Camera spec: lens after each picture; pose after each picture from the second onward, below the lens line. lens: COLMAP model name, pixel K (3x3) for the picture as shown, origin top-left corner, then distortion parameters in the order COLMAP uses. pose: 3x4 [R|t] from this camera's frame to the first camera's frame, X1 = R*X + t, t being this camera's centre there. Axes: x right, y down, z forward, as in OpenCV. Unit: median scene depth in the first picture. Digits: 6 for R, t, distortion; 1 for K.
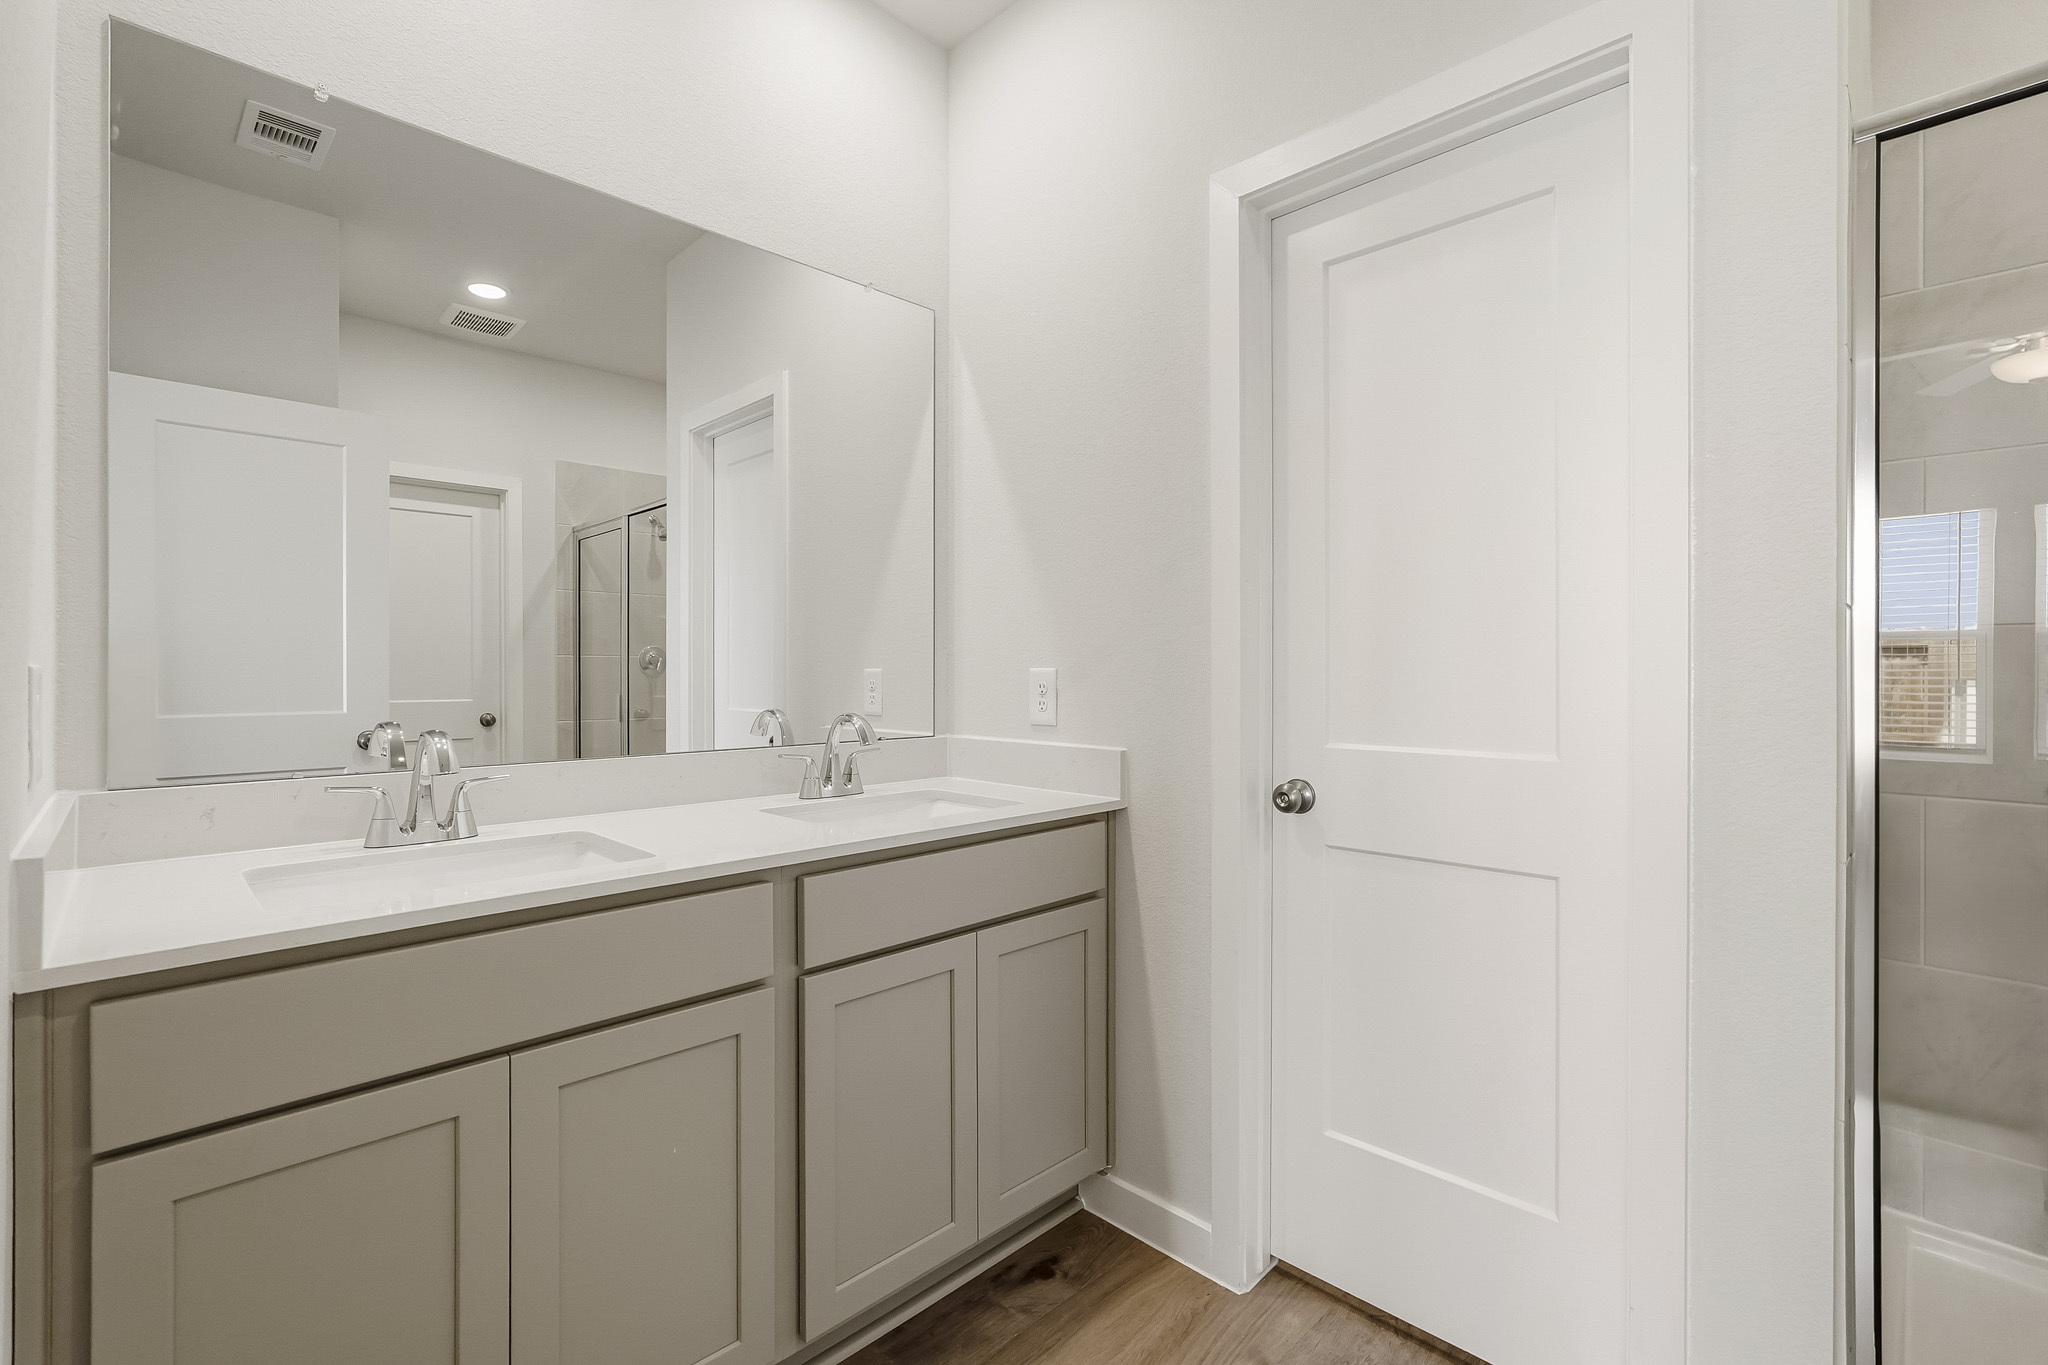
lens RADIAL K [[906.4, 0, 1026.5], [0, 906.4, 678.2], [0, 0, 1]] dist [-0.020094, 0.012133]
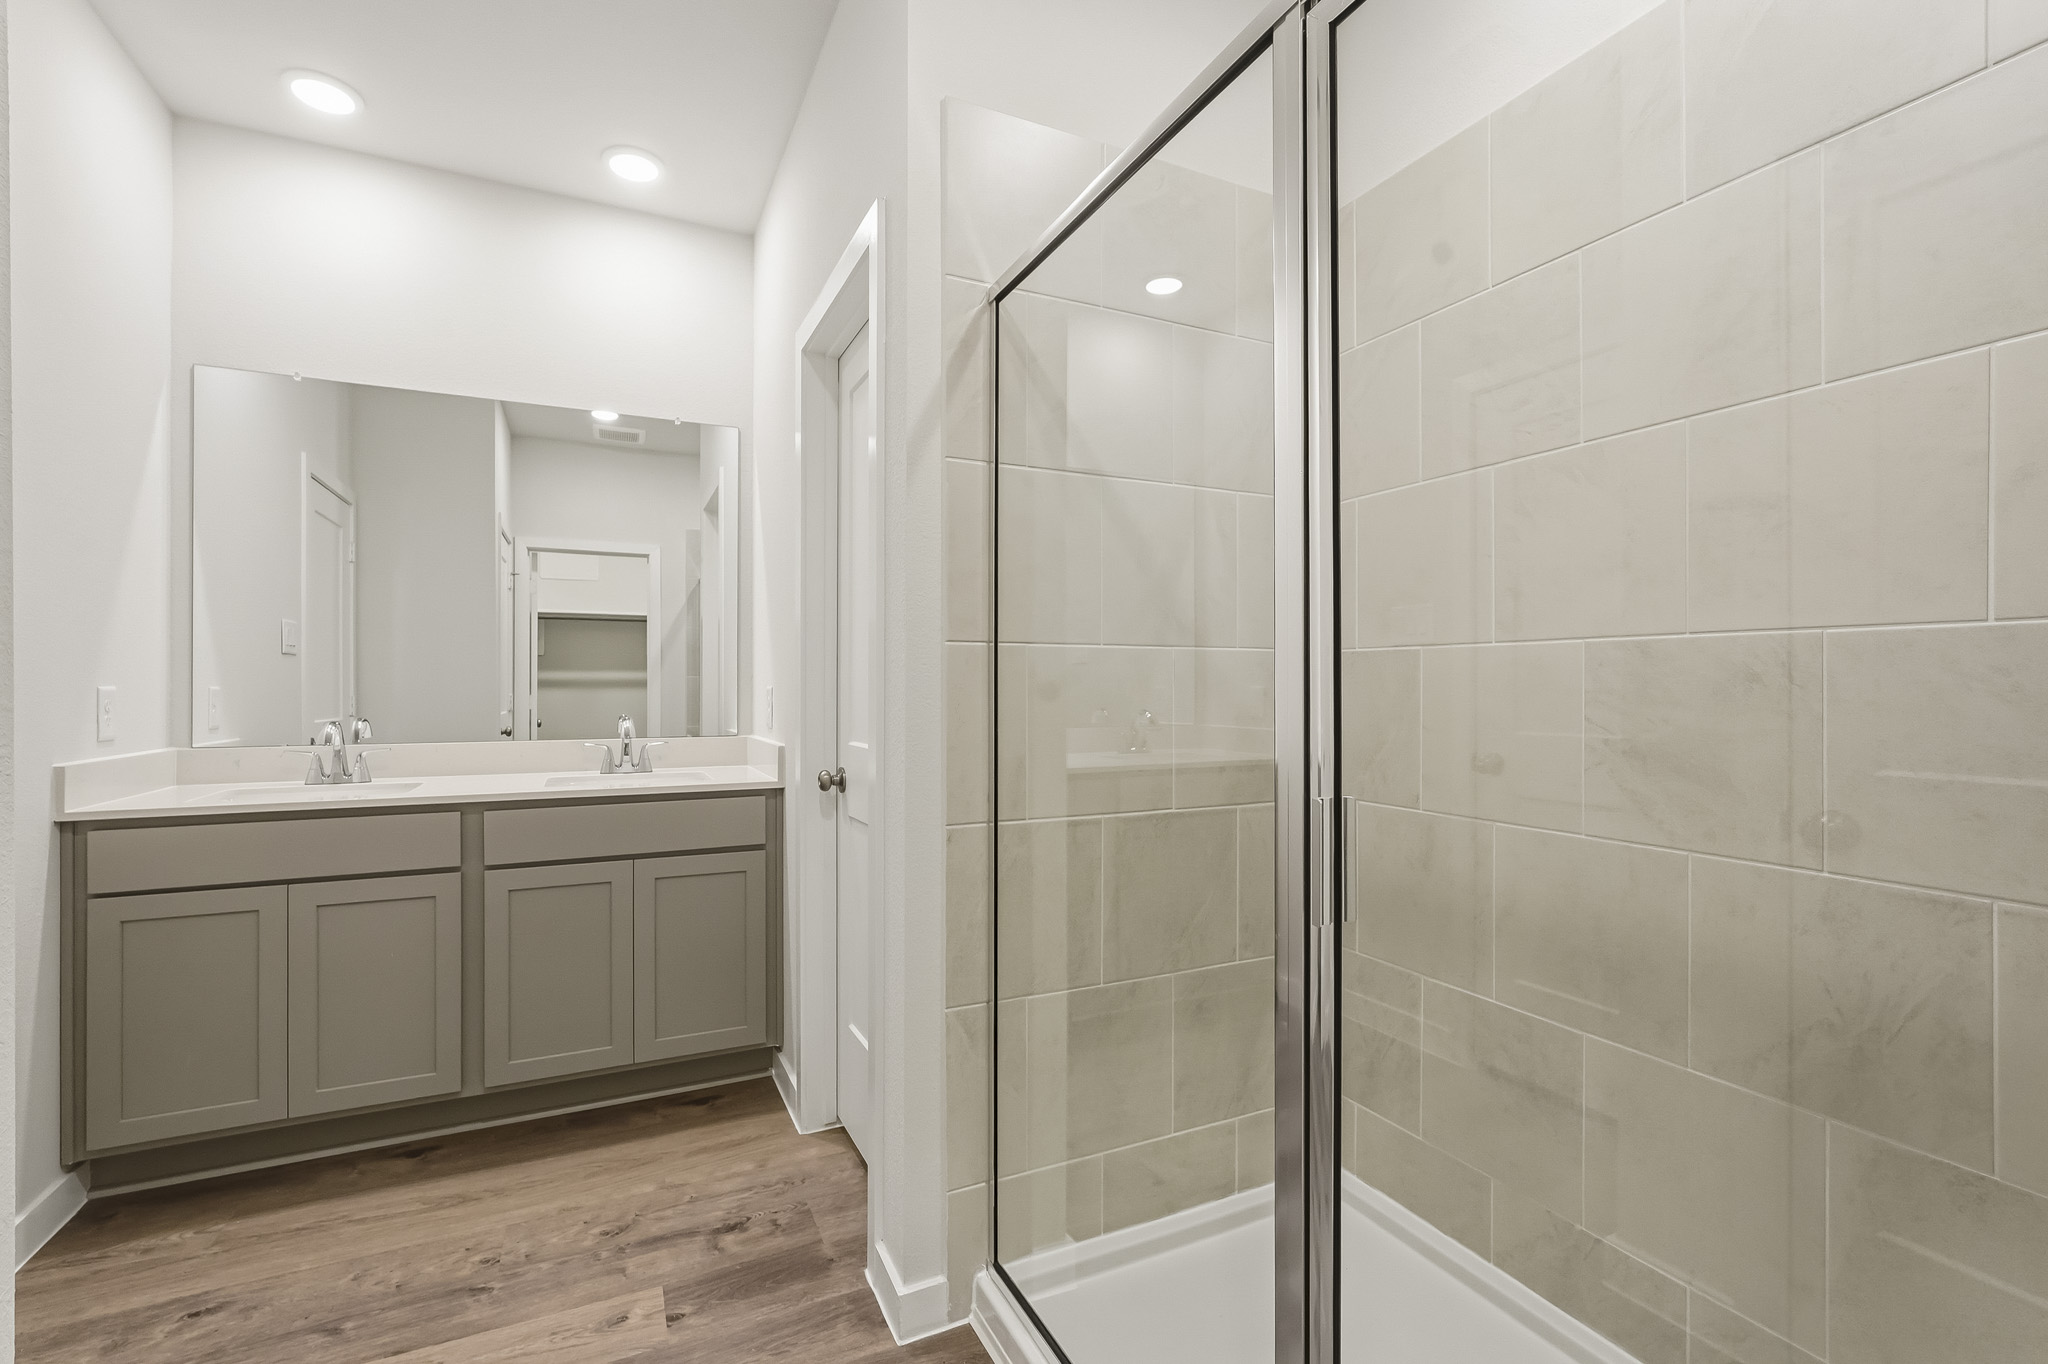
lens RADIAL K [[892.2, 0, 1019.1], [0, 892.2, 688.1], [0, 0, 1]] dist [0.000148, 0.000342]
pose [[0.945474, 0.000177, -0.325697, 1.068979], [-0.002426, 0.999976, -0.006500, -0.001313], [0.325688, 0.006935, 0.945452, -0.220144]]
